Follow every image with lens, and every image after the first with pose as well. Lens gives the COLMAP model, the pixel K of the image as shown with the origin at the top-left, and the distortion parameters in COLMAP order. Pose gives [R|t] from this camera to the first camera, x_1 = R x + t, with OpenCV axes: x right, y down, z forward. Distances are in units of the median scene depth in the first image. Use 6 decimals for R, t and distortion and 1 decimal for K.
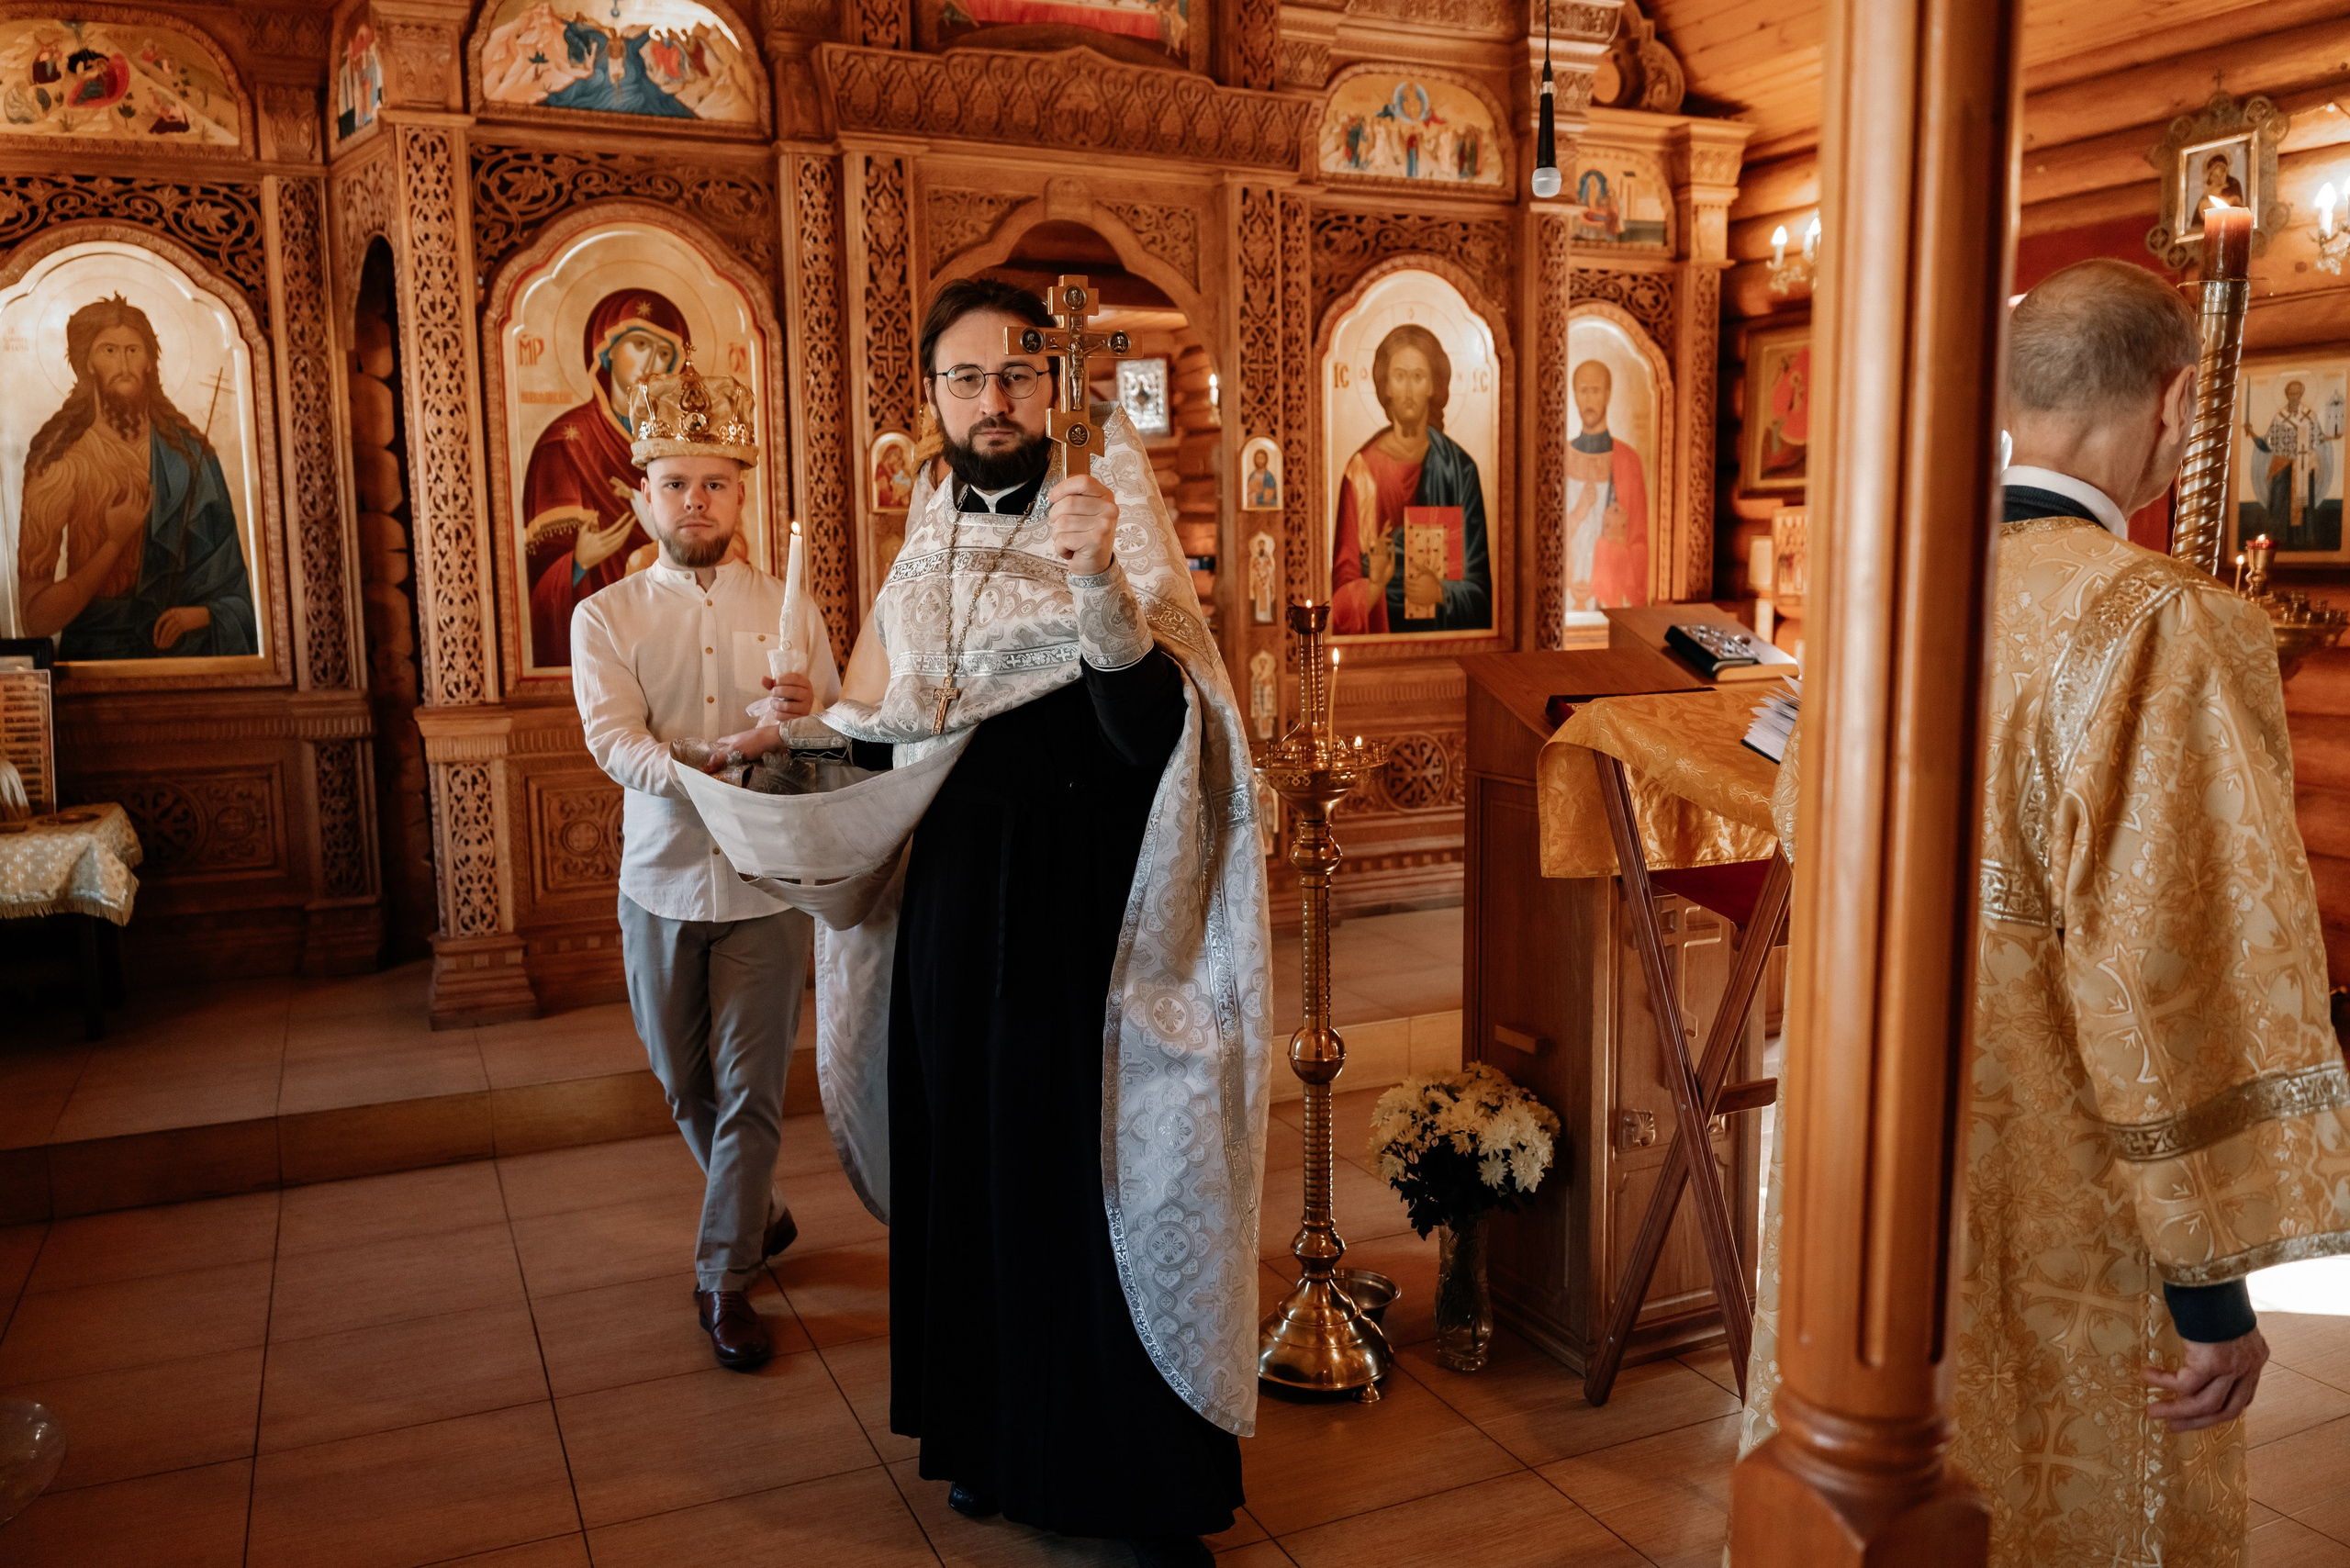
lens RADIAL K [[1787.6, 0, 1178.4], [0, 1787.6, 778.8], [0, 0, 1]] dist [0.013989, -0.036026]
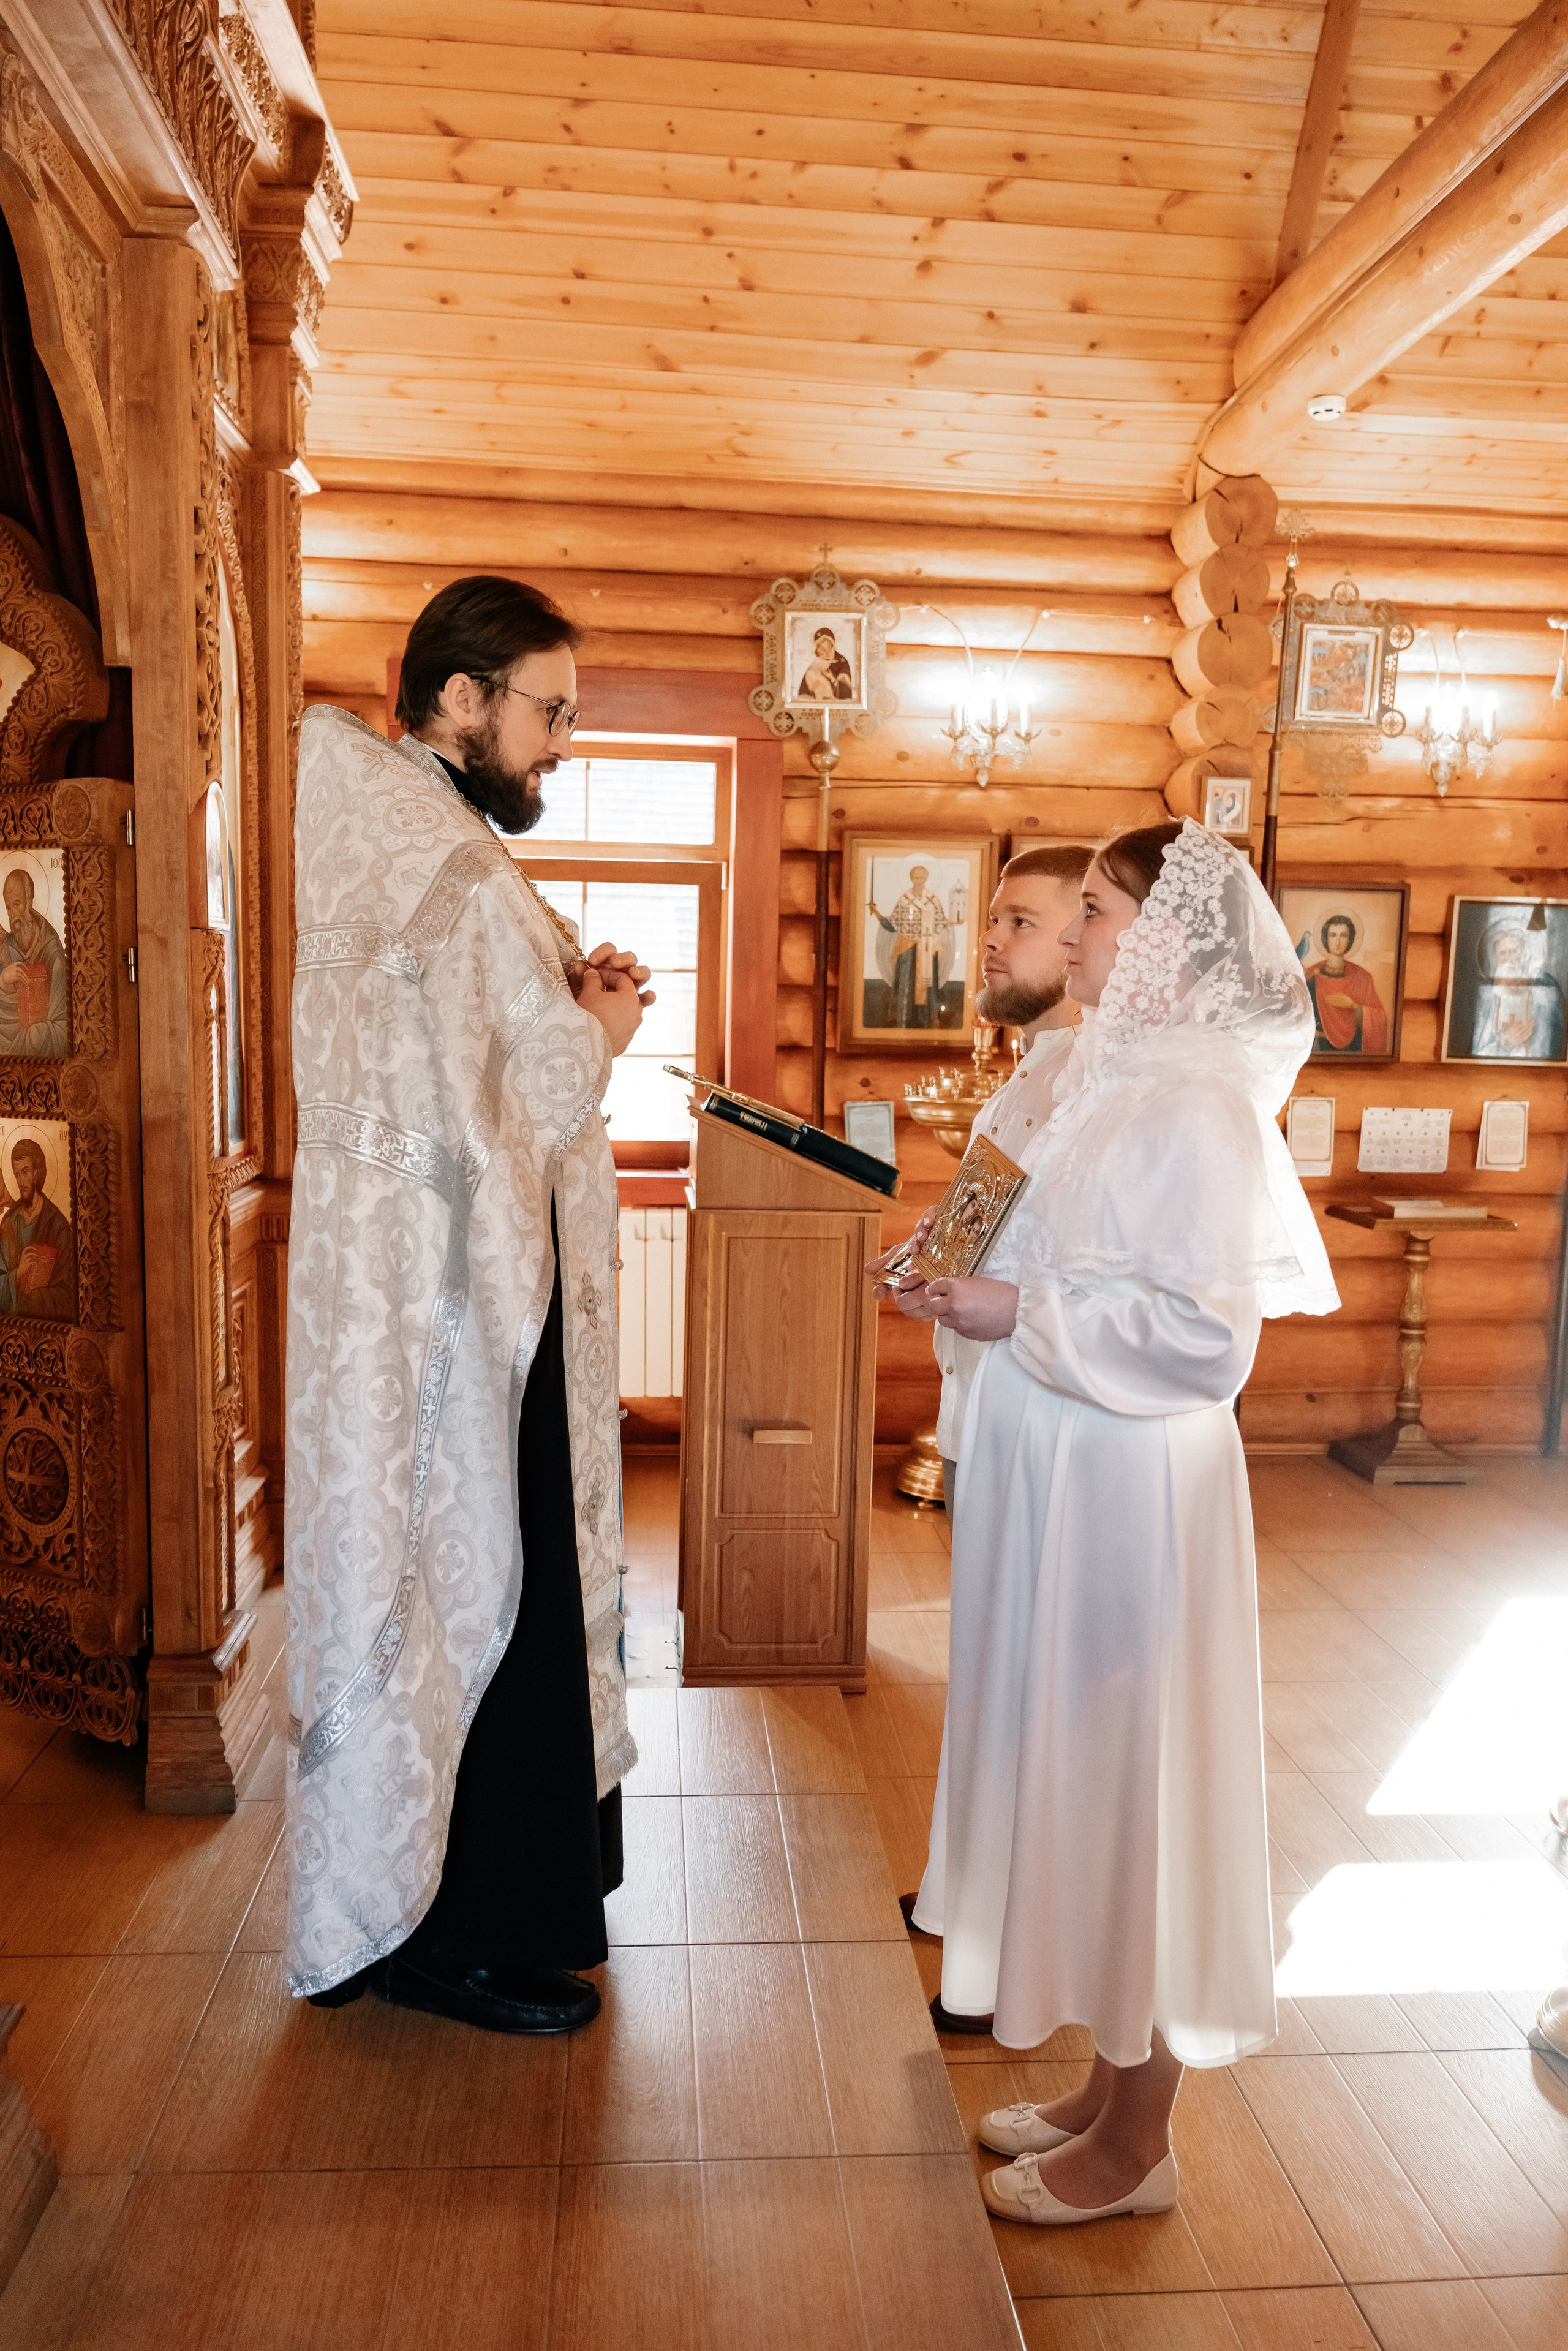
lens RADIAL K [[1788.2, 0, 800.9], [0, 1788.2, 1183.6], [0, 0, 1]] dist [0.013989, -0.036026]
pose [[0.345571, -0.072249, 0.935607, -0.374302], [0.092771, 0.994778, 0.042552, -0.086307], [-0.933796, 0.072092, 0.350469, 0.687140]]
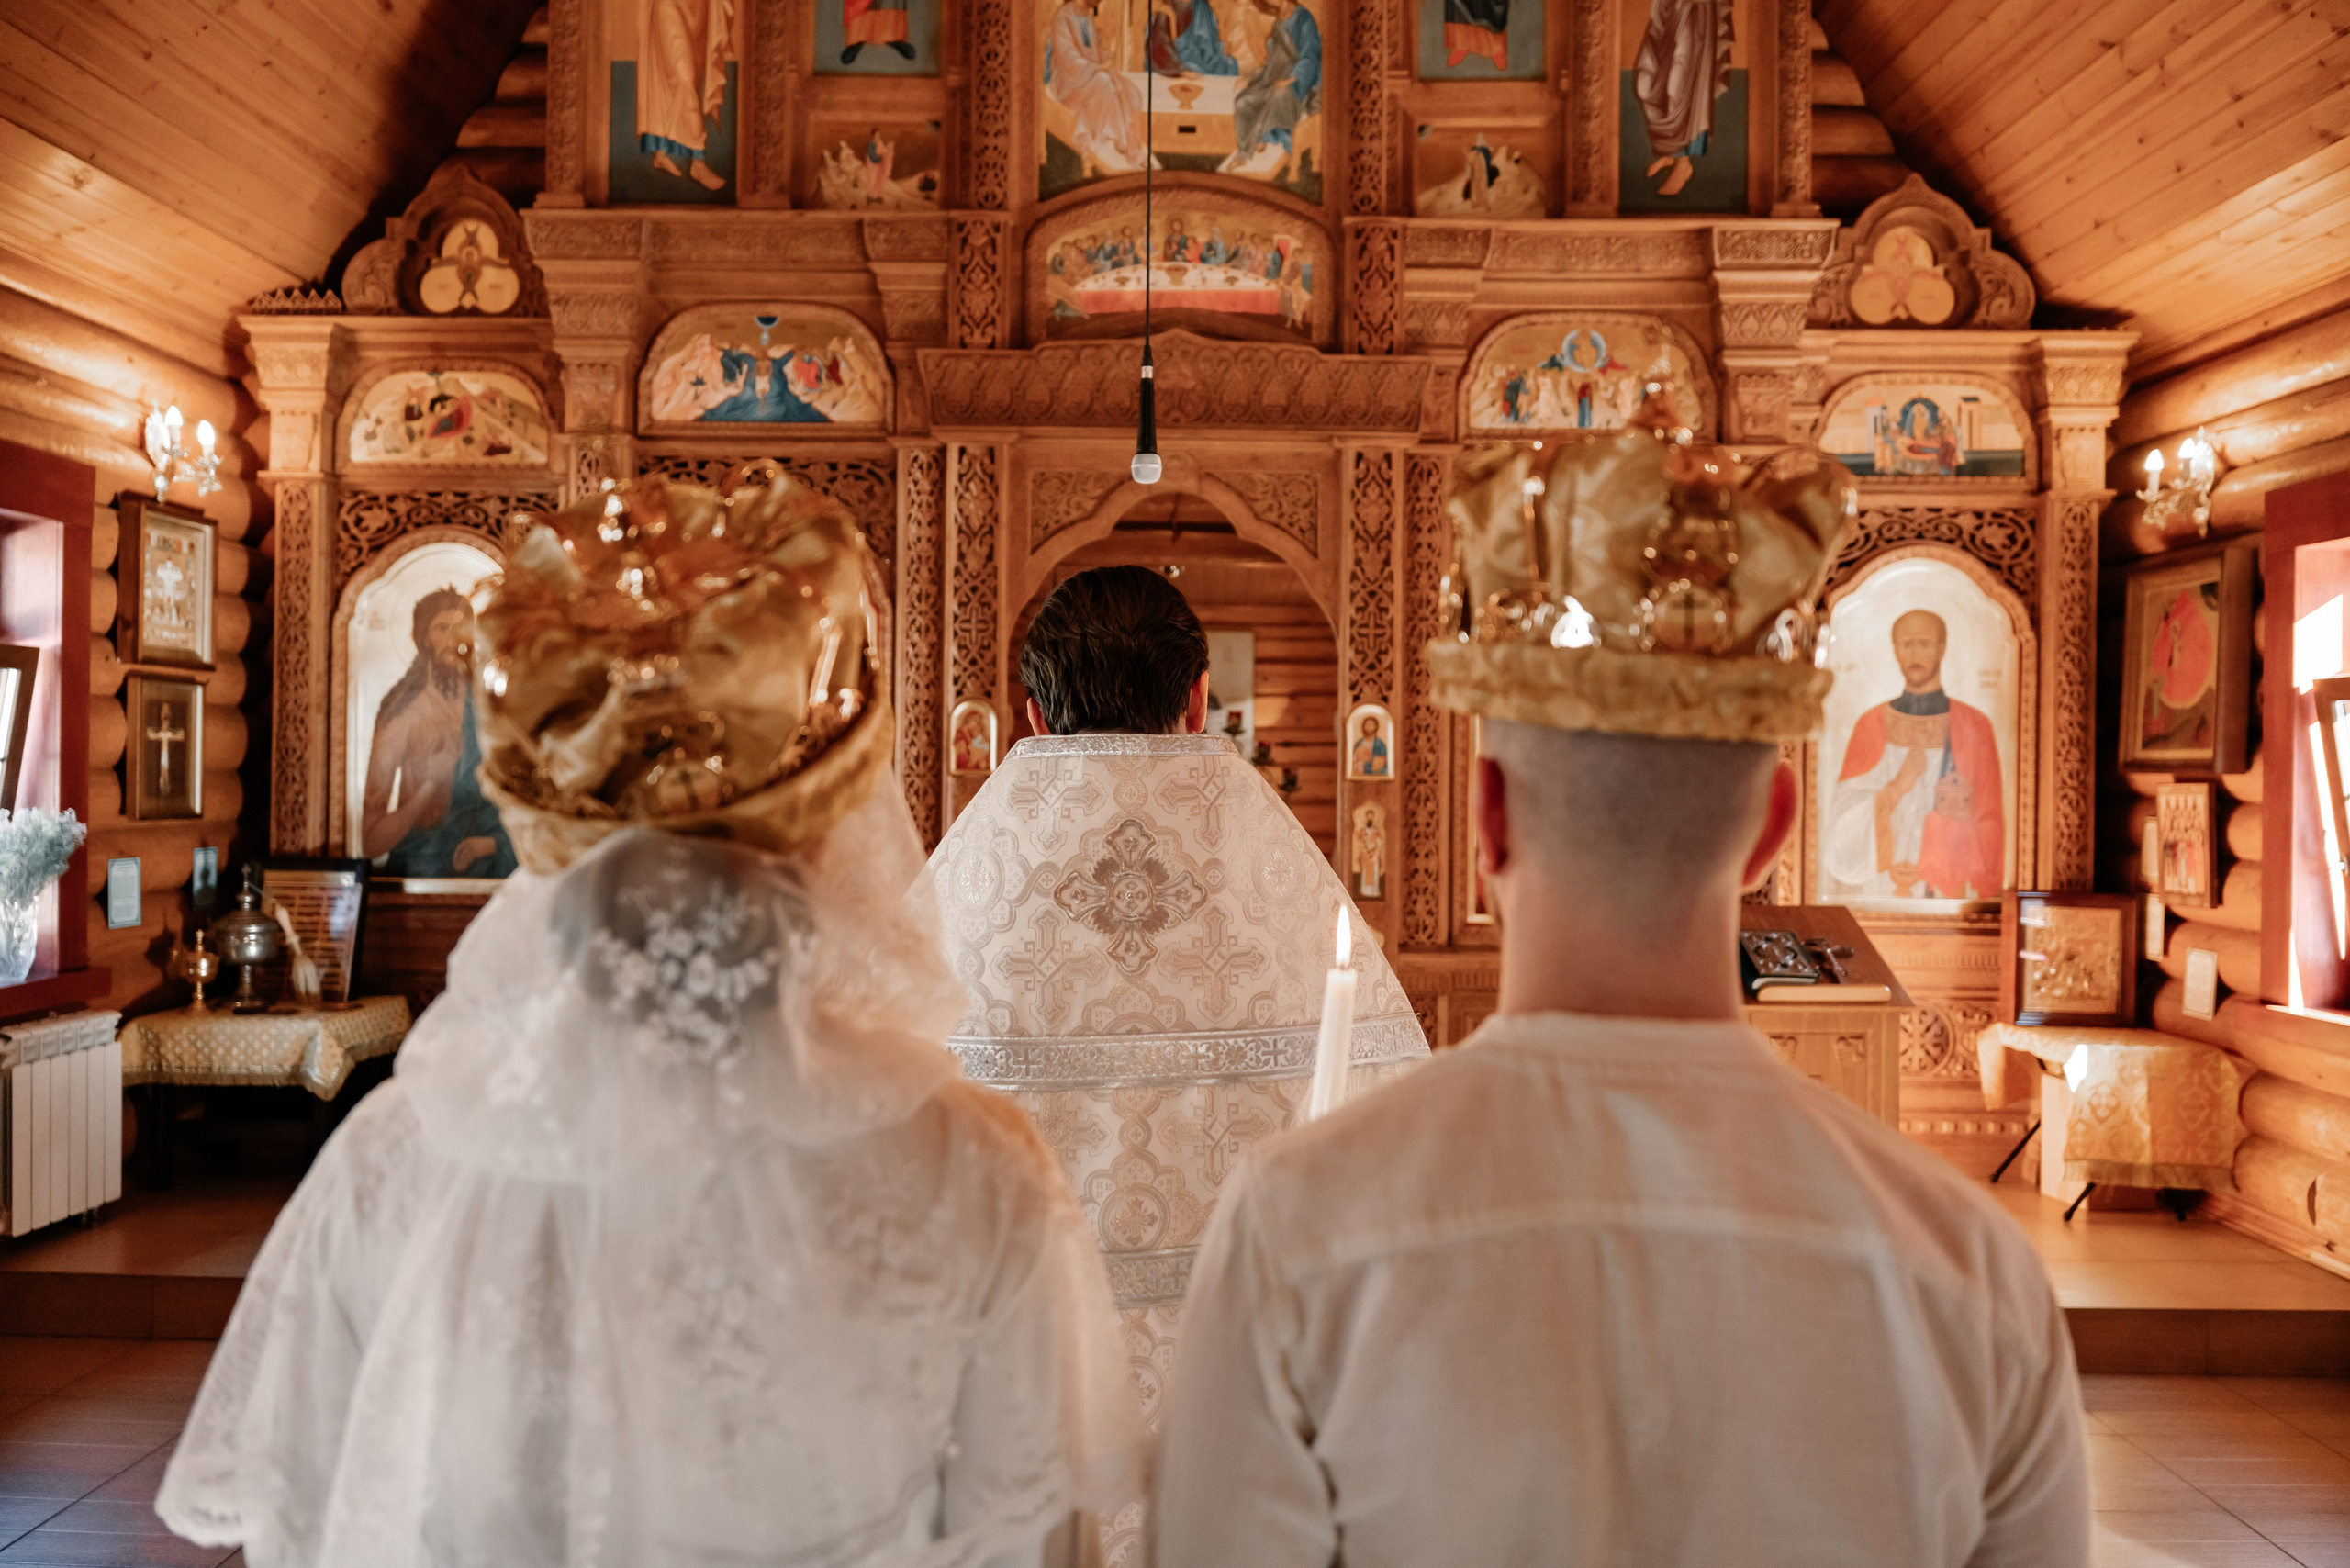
lens RADIAL K [[1787.6, 0, 1178.4], [0, 1787.6, 778.8], [0, 0, 1]] dist [0.013989, -0.036026]
pose [[0.903410, 0.027000, -0.427927, 0.368472], [-0.079370, 0.991298, -0.105014, -0.043365], [0.421367, 0.128835, 0.897692, 0.106016]]
